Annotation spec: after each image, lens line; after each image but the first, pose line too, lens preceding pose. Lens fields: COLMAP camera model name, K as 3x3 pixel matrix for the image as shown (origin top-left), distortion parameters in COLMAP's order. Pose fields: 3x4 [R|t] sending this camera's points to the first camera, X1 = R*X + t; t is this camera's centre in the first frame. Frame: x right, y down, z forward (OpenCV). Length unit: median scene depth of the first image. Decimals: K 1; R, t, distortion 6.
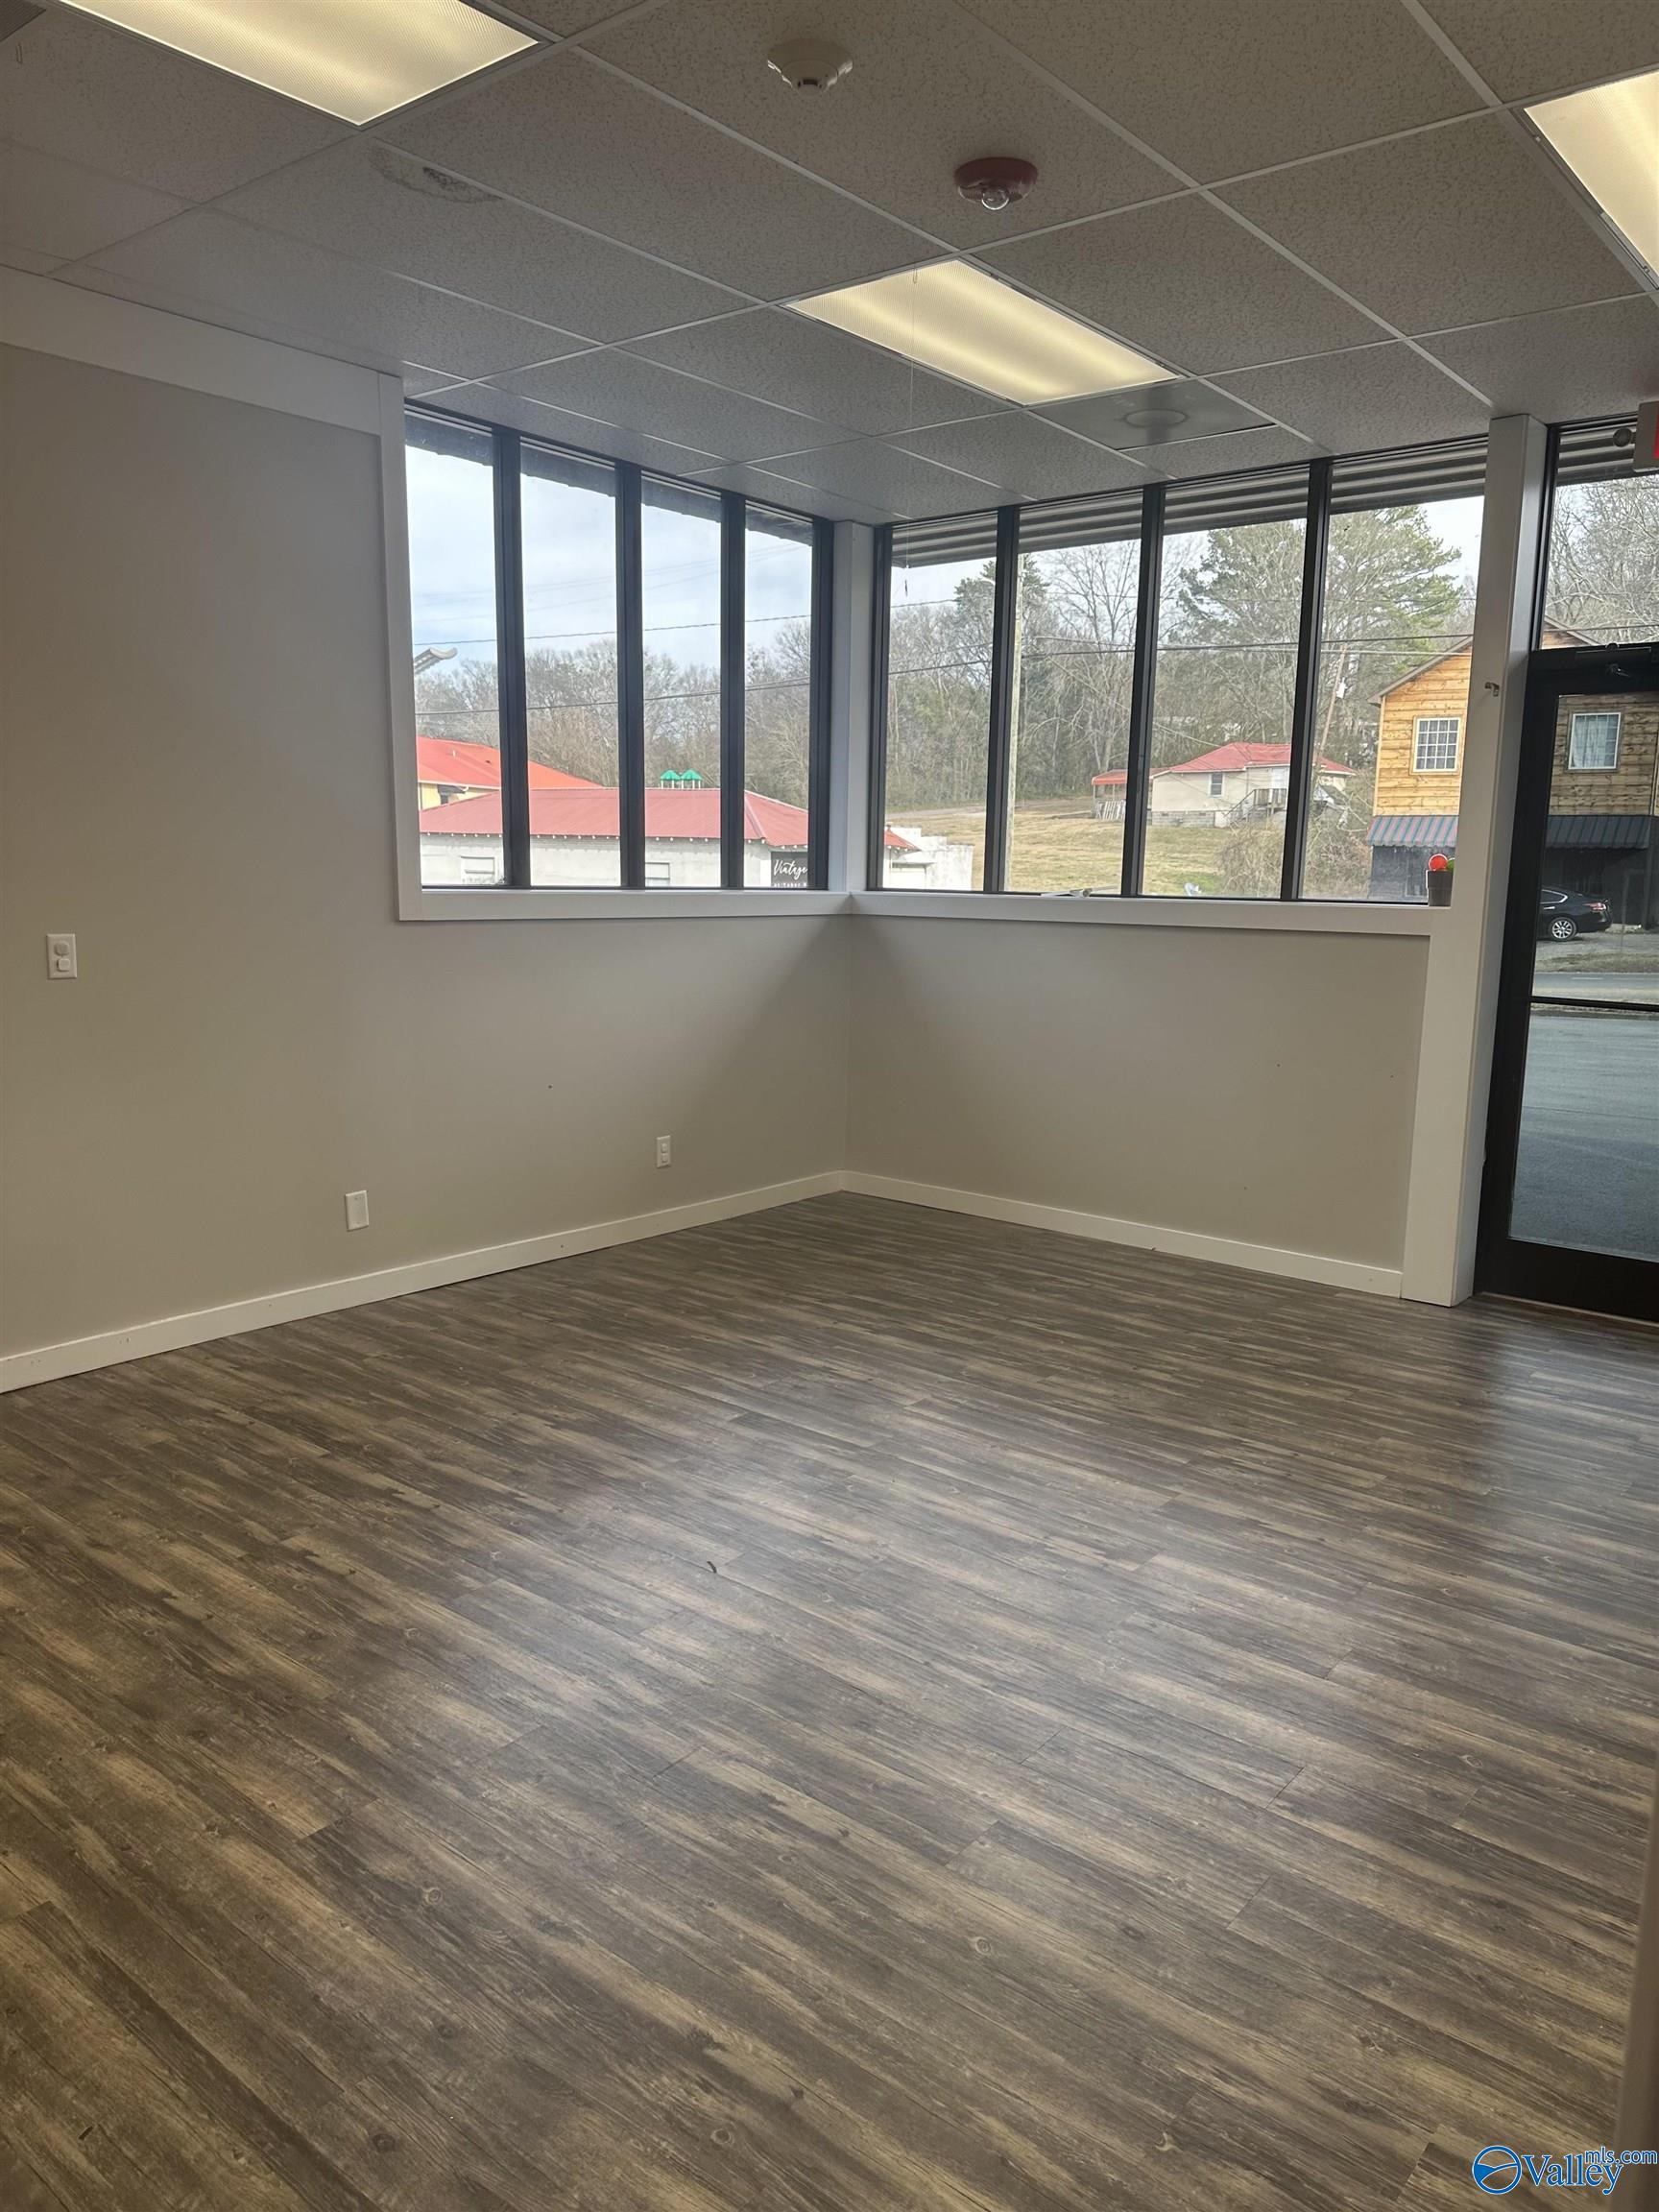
lens RADIAL K [[1549.8, 0, 840.5], [0, 1549.8, 1090.8], [0, 0, 1]] dist [0.079306, -0.096293]
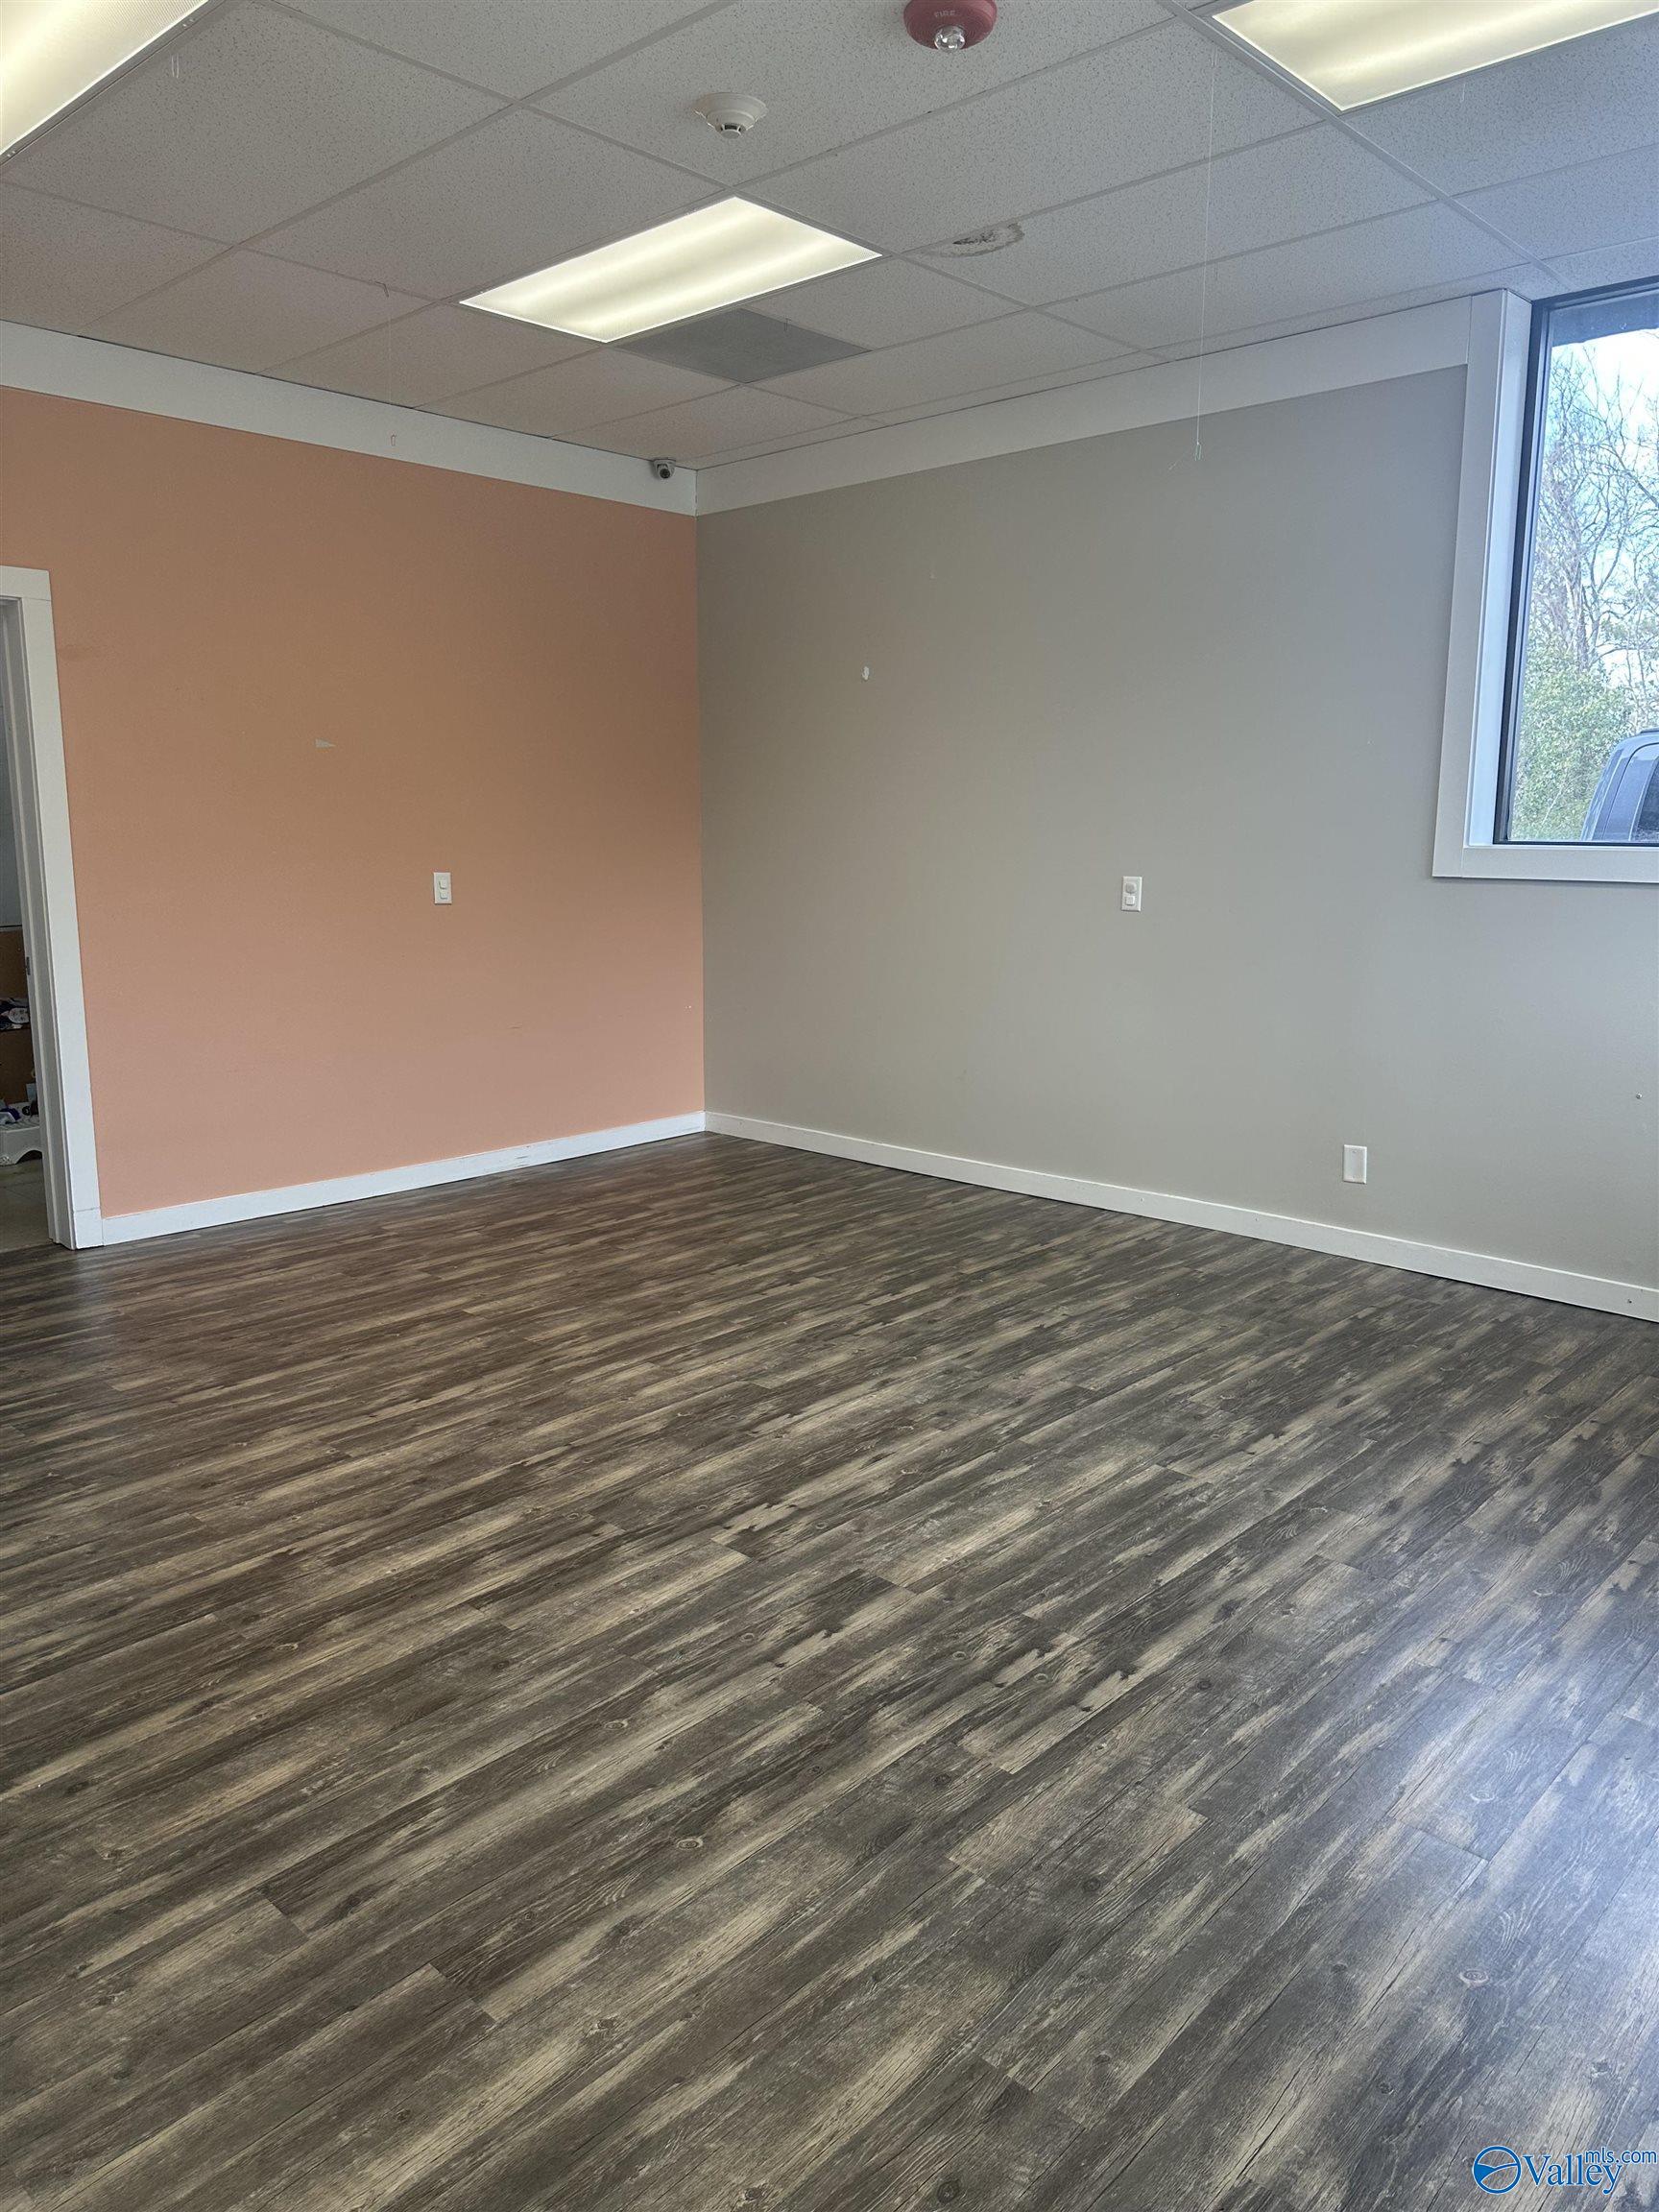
lens RADIAL K [[1549.8, 0, 826.0], [0, 1549.8, 1093.1], [0, 0, 1]] dist [0.079306, -0.096293]
pose [[-0.066454, 0.150060, -0.986441, 0.983427], [-0.156035, 0.974900, 0.158816, -0.105357], [0.985513, 0.164474, -0.041372, 0.980086]]
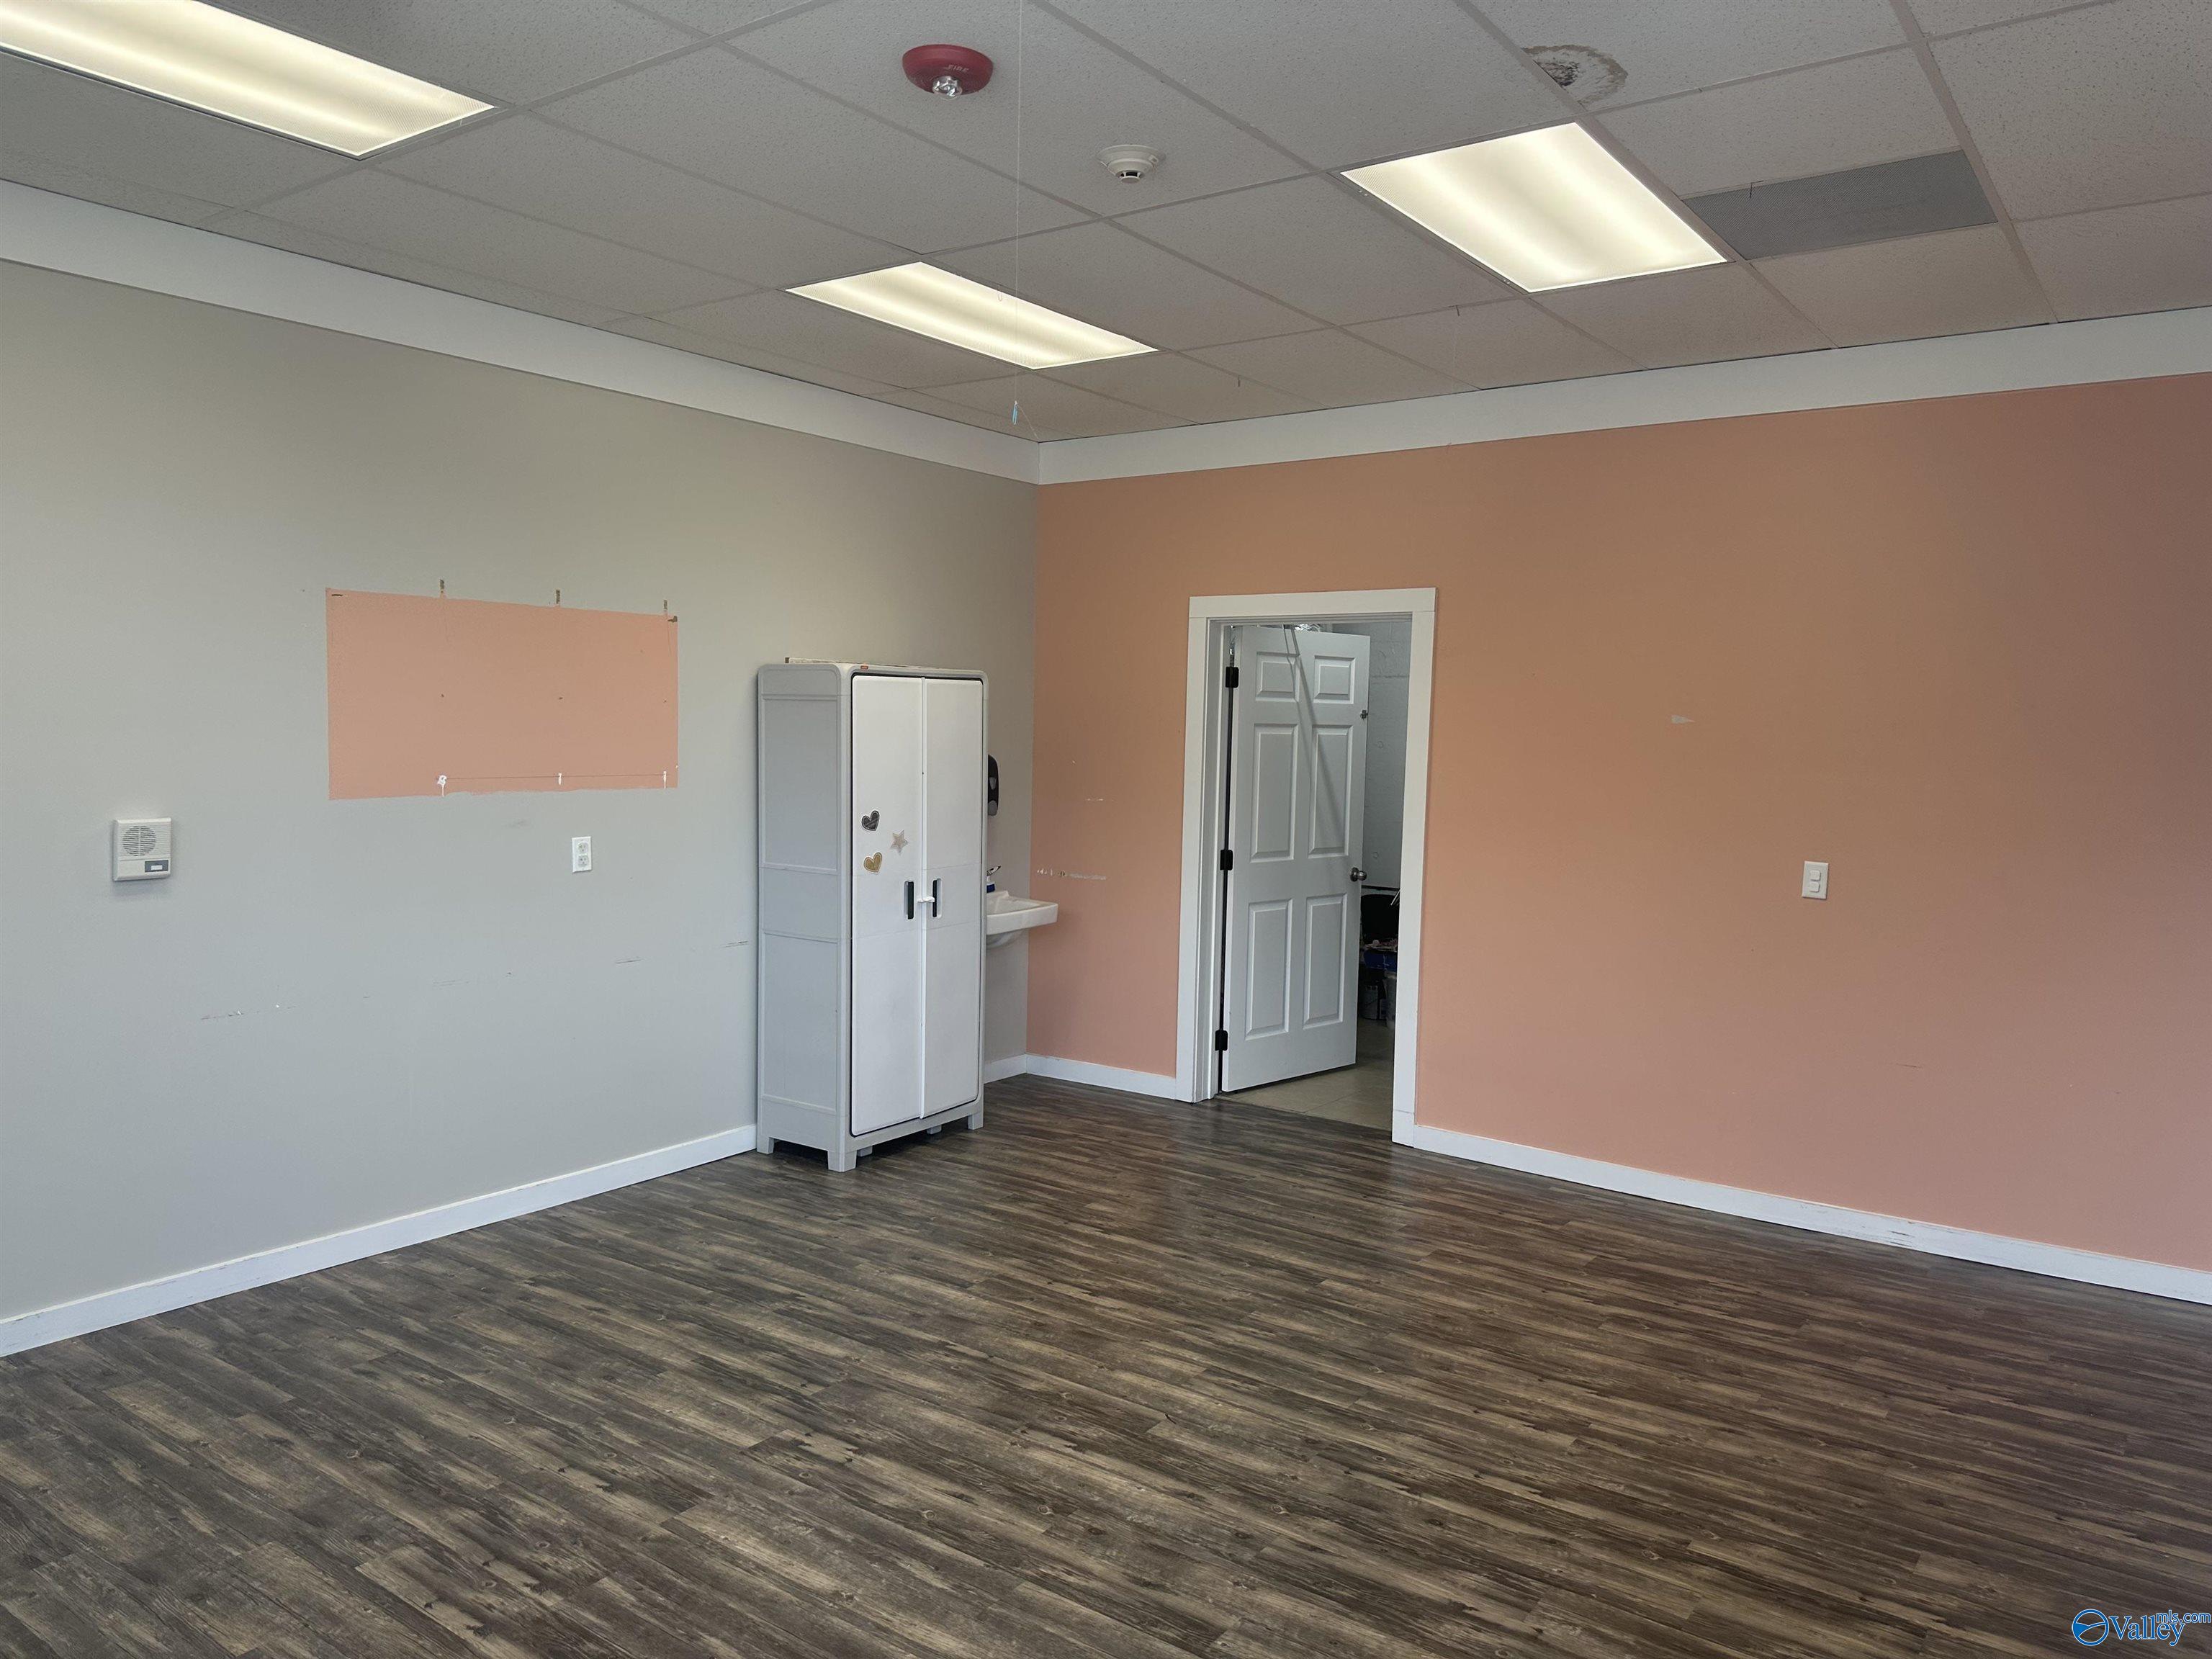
lens RADIAL K [[1549.8, 0, 1116.3], [0, 1549.8, 787.5], [0, 0, 1]] dist [0.079306, -0.096293]
pose [[-0.997797, -0.036991, -0.055066, 0.032441], [-0.047285, 0.978800, 0.199283, -0.328198], [0.046527, 0.201448, -0.978394, 1.830819]]
